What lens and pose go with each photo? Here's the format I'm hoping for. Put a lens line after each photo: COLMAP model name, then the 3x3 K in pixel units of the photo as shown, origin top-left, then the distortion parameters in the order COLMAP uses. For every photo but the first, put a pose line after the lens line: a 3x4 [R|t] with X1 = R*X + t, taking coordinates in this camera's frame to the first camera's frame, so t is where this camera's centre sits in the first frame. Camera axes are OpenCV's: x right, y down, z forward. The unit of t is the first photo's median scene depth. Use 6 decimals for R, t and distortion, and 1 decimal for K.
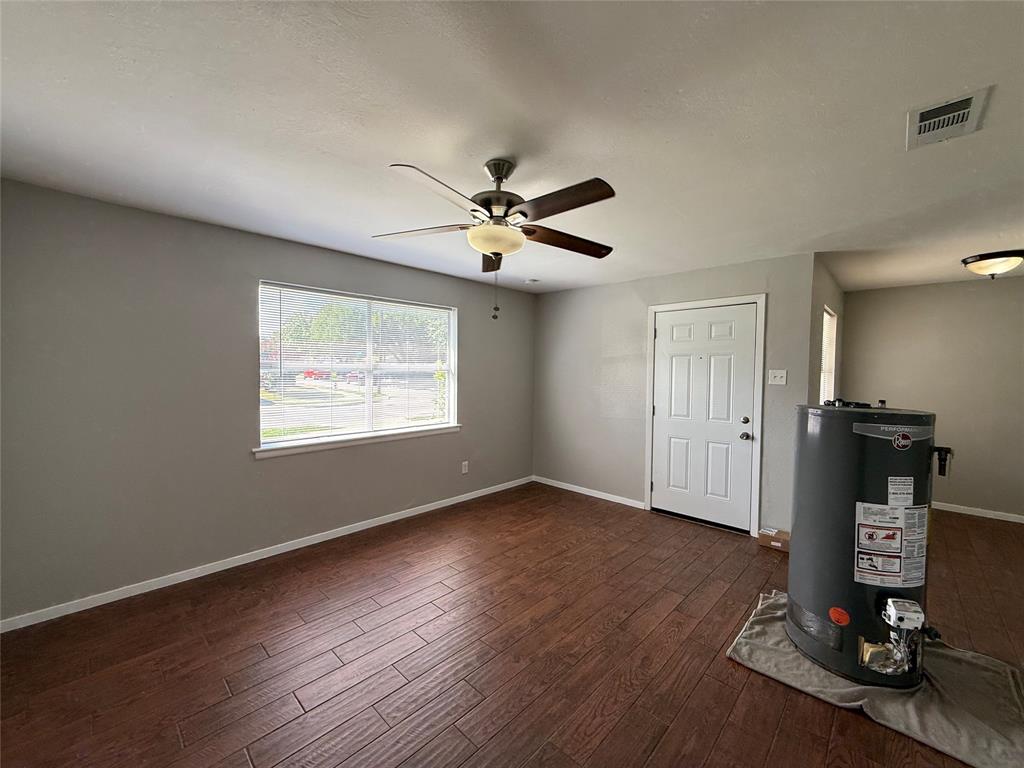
lens RADIAL K [[405.0, 0, 512.0], [0, 405.0, 384.0], [0, 0, 1]] dist [0.001322, 0.000141]
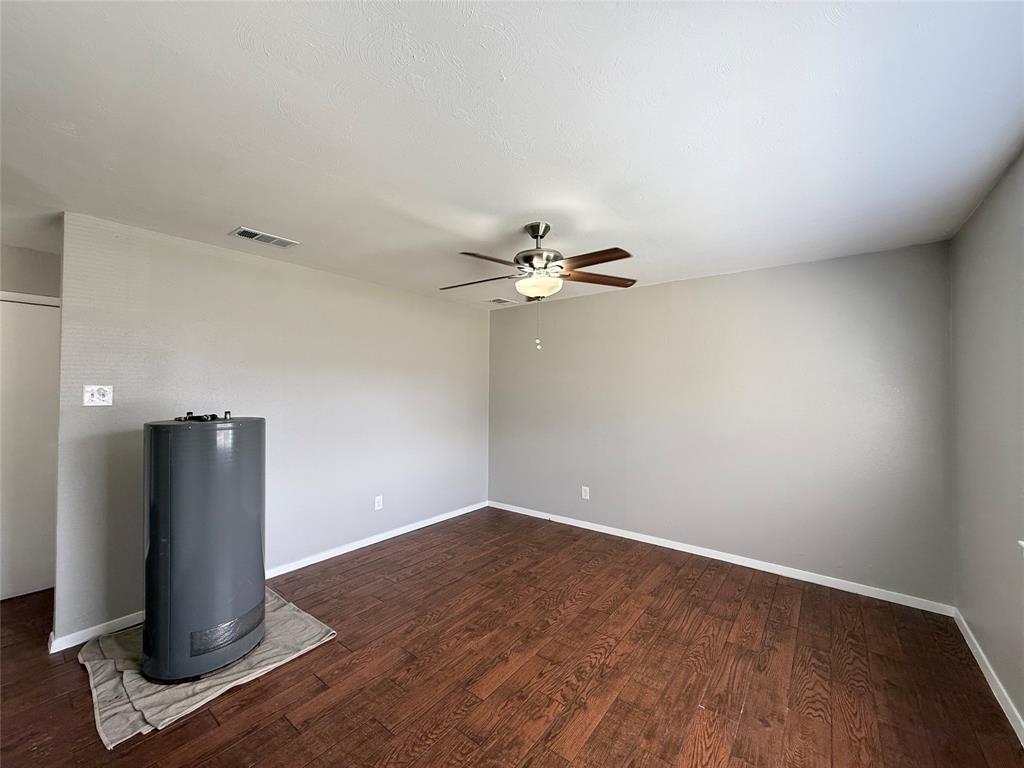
lens RADIAL K [[405.0, 0, 512.0], [0, 405.0, 384.0], [0, 0, 1]] dist [0.001322, 0.000141]
pose [[-0.994840, -0.013836, -0.100511, 0.141423], [-0.015653, 0.999728, 0.017309, -0.066816], [0.100244, 0.018793, -0.994785, 1.936686]]
